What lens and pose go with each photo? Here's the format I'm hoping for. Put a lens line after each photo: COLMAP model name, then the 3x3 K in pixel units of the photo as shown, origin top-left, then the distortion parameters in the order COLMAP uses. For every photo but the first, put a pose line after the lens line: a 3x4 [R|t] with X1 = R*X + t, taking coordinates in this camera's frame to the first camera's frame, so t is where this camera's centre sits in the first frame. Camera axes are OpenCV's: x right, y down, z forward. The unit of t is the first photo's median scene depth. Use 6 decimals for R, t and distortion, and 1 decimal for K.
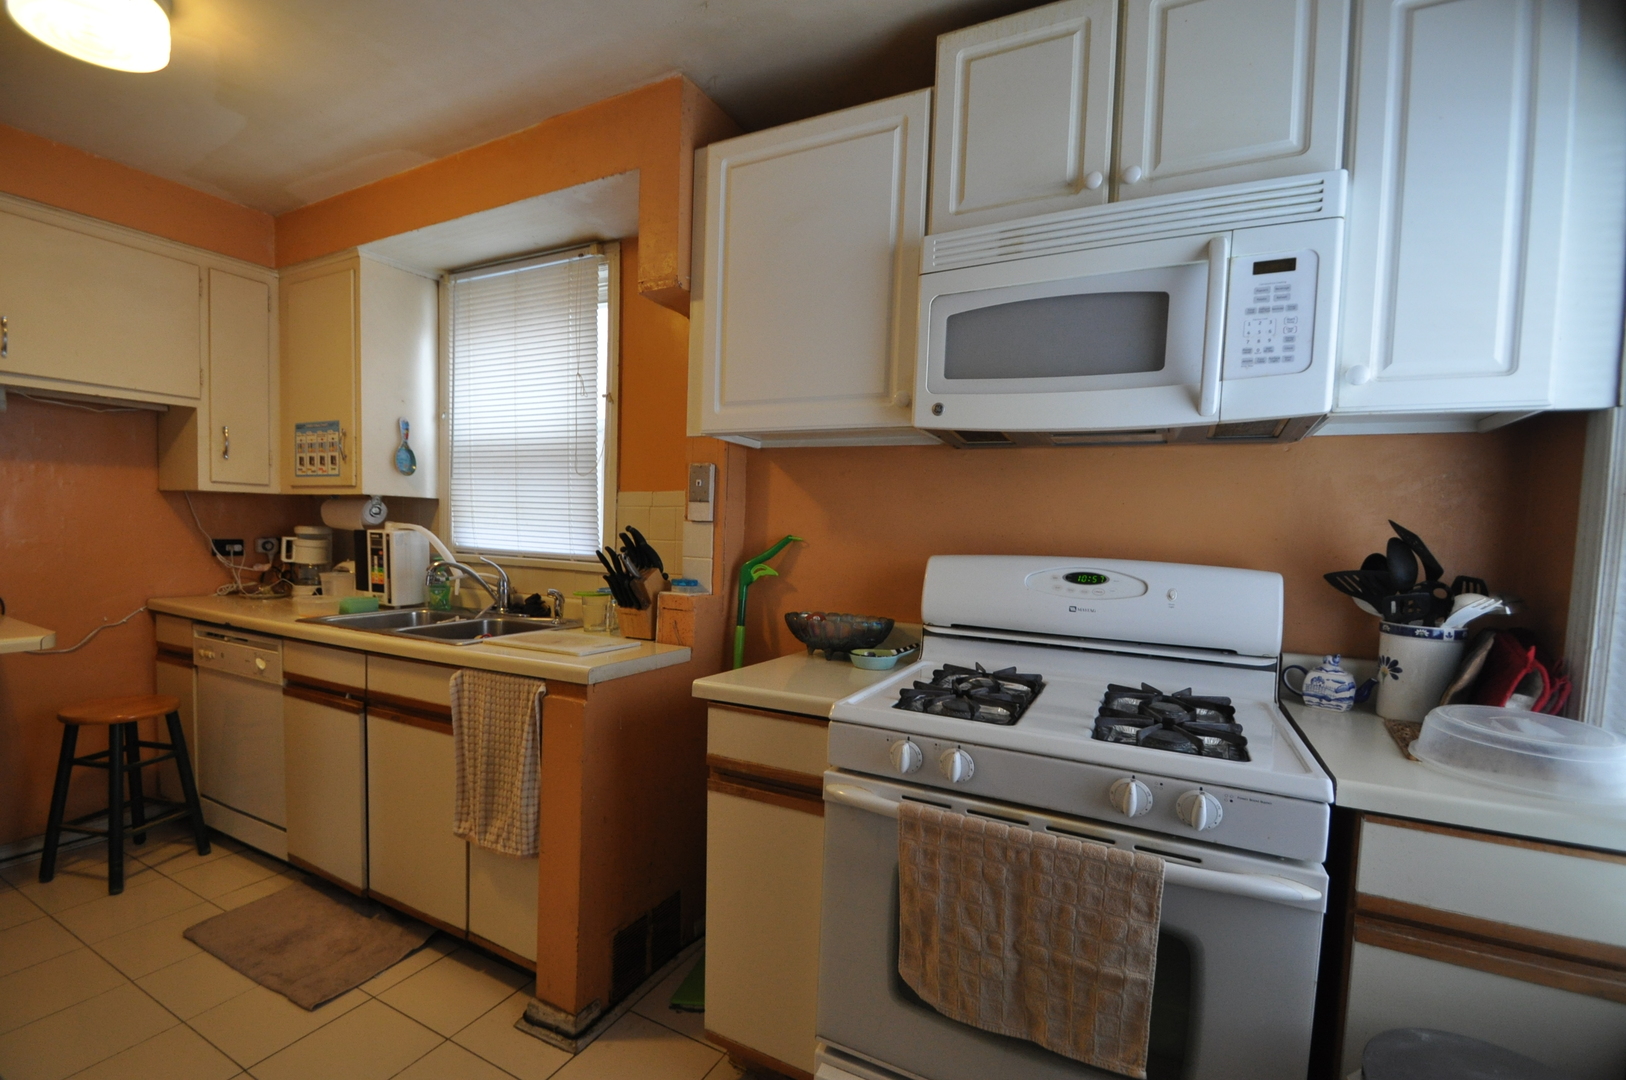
lens RADIAL K [[708.1, 0, 790.2], [0, 708.1, 561.5], [0, 0, 1]] dist [0.017073, -0.016543]
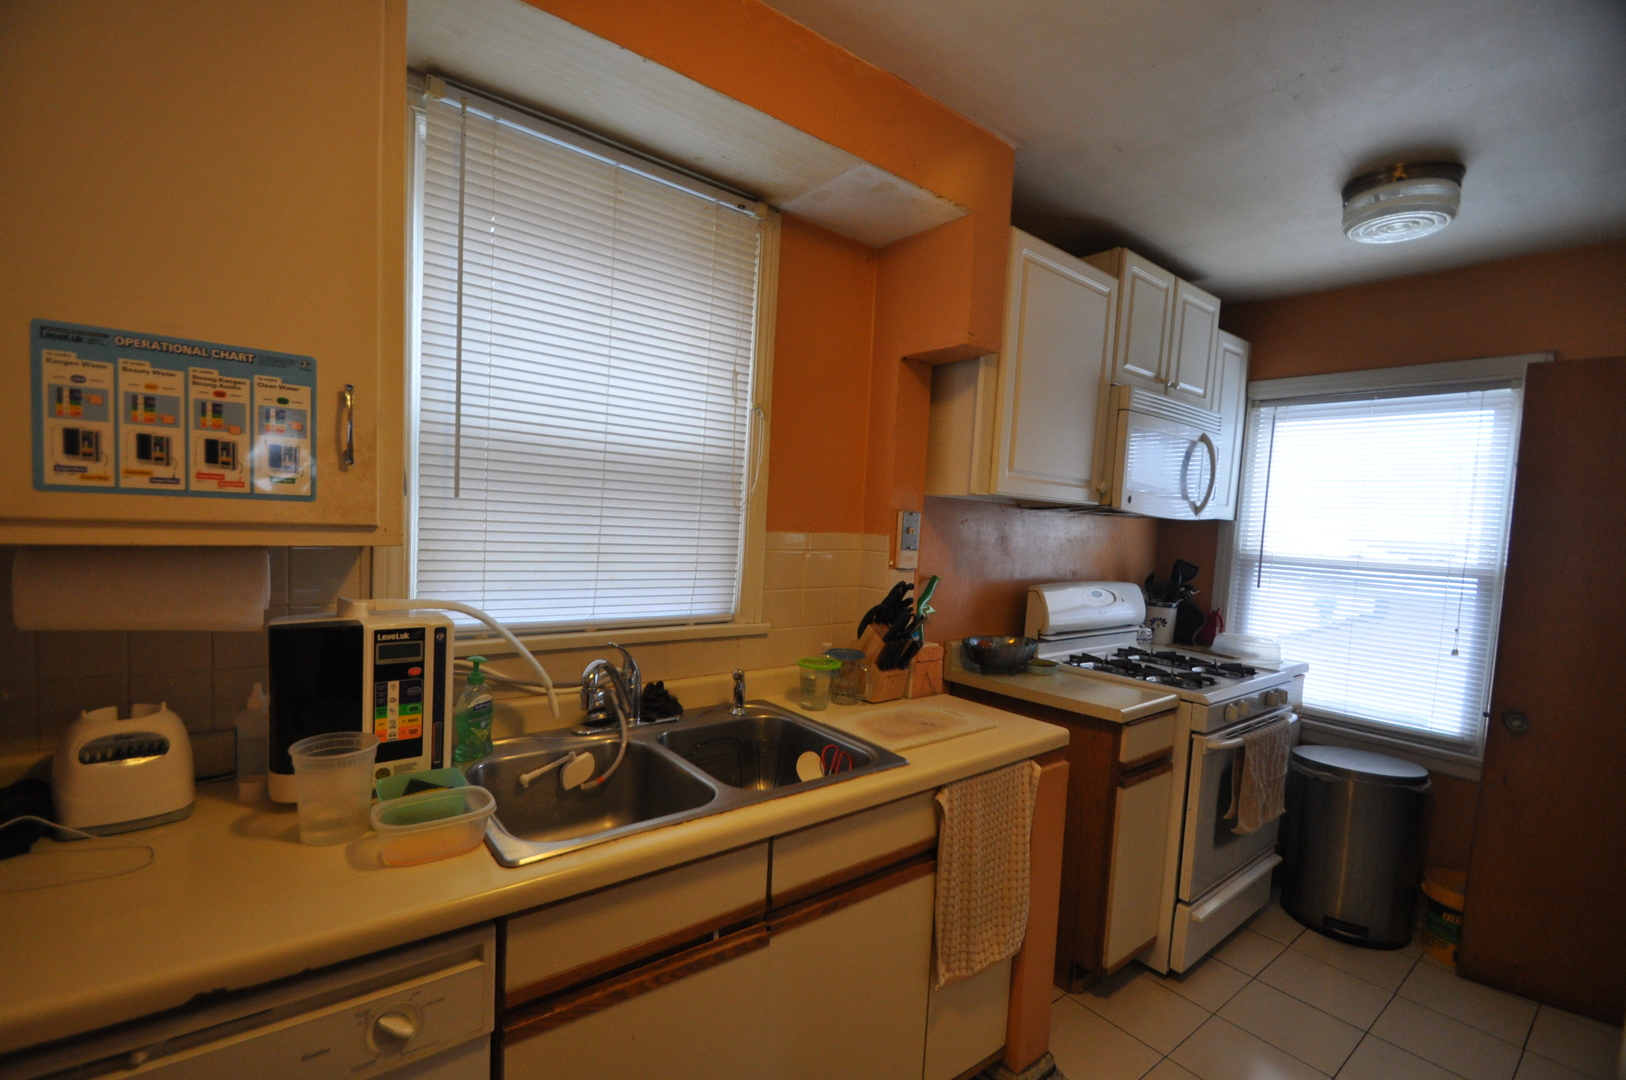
lens RADIAL K [[708.1, 0, 790.2], [0, 708.1, 561.5], [0, 0, 1]] dist [0.017073, -0.016543]
pose [[0.409036, -0.071580, 0.909707, -0.903675], [0.000661, 0.996942, 0.078146, -0.119695], [-0.912518, -0.031363, 0.407832, 0.610932]]
